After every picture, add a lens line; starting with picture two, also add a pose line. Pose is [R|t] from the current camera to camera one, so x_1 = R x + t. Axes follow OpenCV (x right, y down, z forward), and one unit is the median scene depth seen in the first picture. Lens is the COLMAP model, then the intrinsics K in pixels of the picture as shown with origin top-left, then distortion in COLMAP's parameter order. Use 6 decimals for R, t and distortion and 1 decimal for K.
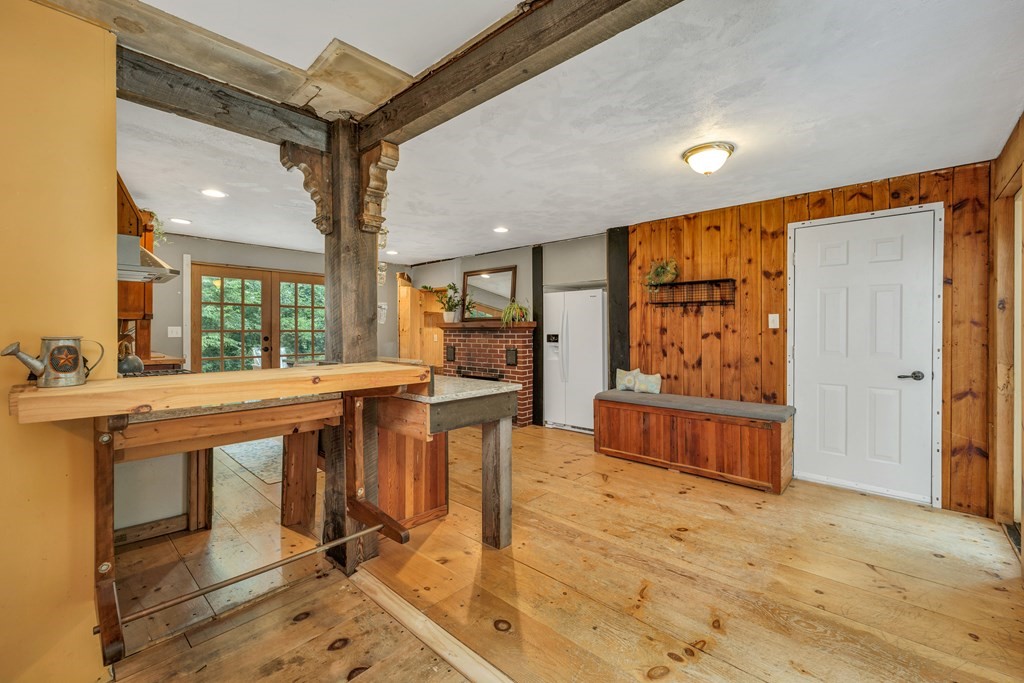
lens RADIAL K [[429.7, 0, 496.2], [0, 429.7, 330.5], [0, 0, 1]] dist [-0.000184, -0.000039]
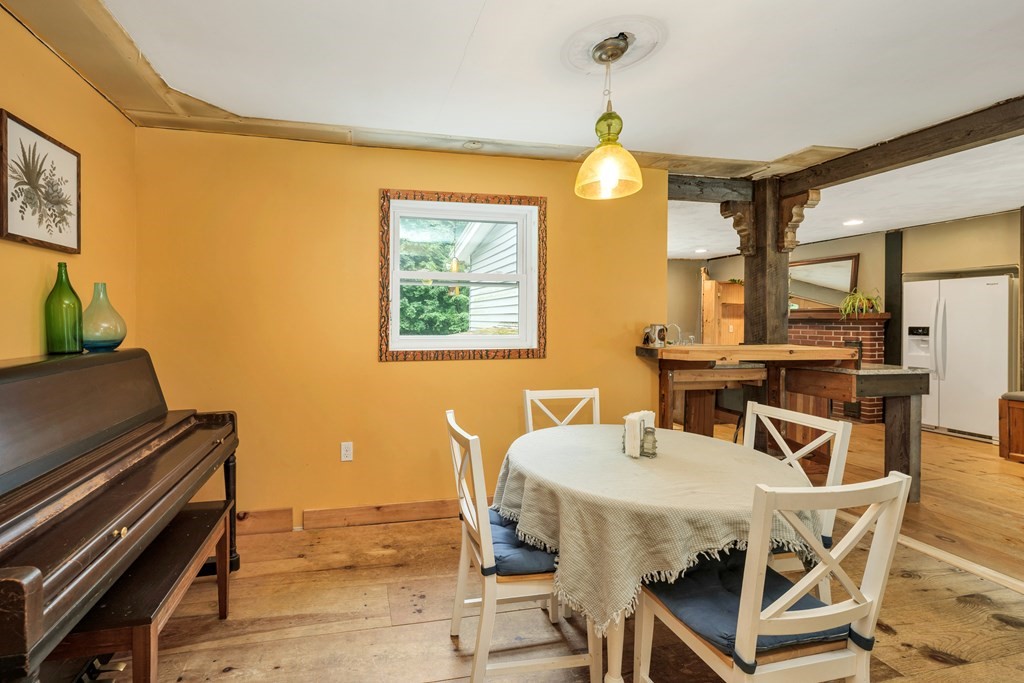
lens RADIAL K [[429.7, 0, 431.3], [0, 429.7, 323.1], [0, 0, 1]] dist [-0.000184, -0.000039]
pose [[0.810700, 0.011385, -0.585352, -0.184639], [-0.007159, 0.999929, 0.009533, -0.000549], [0.585419, -0.003538, 0.810723, -0.375740]]
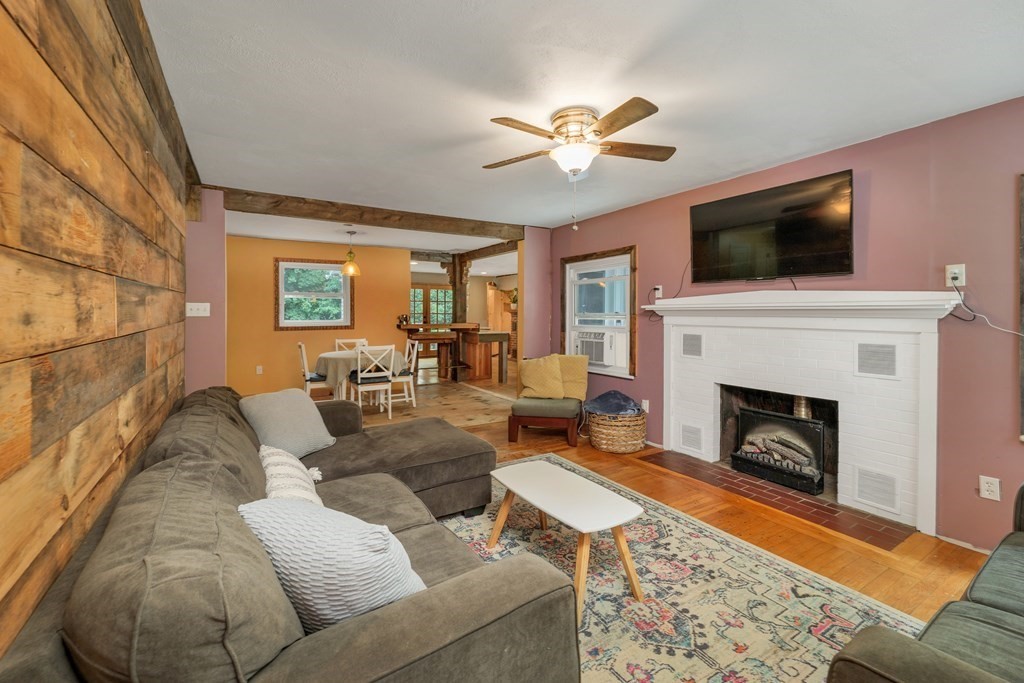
lens RADIAL K [[429.7, 0, 503.8], [0, 429.7, 319.9], [0, 0, 1]] dist [-0.000184, -0.000039]
pose [[0.967904, 0.008723, -0.251170, 0.390058], [-0.005075, 0.999872, 0.015169, -0.001315], [0.251270, -0.013407, 0.967824, -1.000156]]
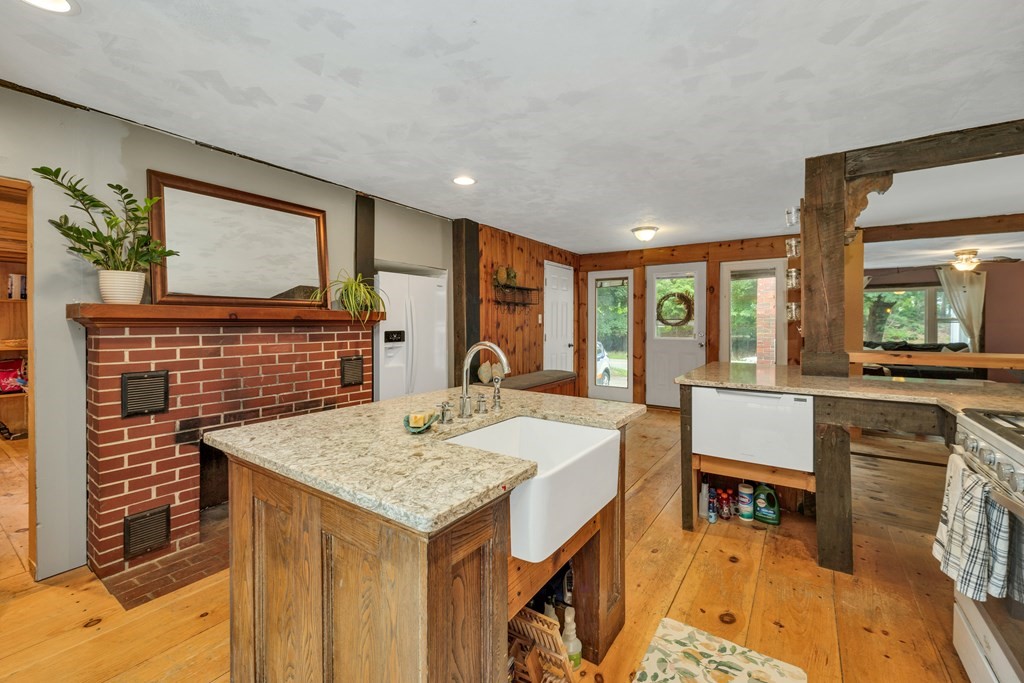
lens RADIAL K [[429.7, 0, 519.1], [0, 429.7, 331.3], [0, 0, 1]] dist [-0.000184, -0.000039]
pose [[-0.185472, -0.017156, 0.982500, -0.633491], [0.002516, 0.999836, 0.017933, -0.002896], [-0.982646, 0.005798, -0.185399, 0.961860]]
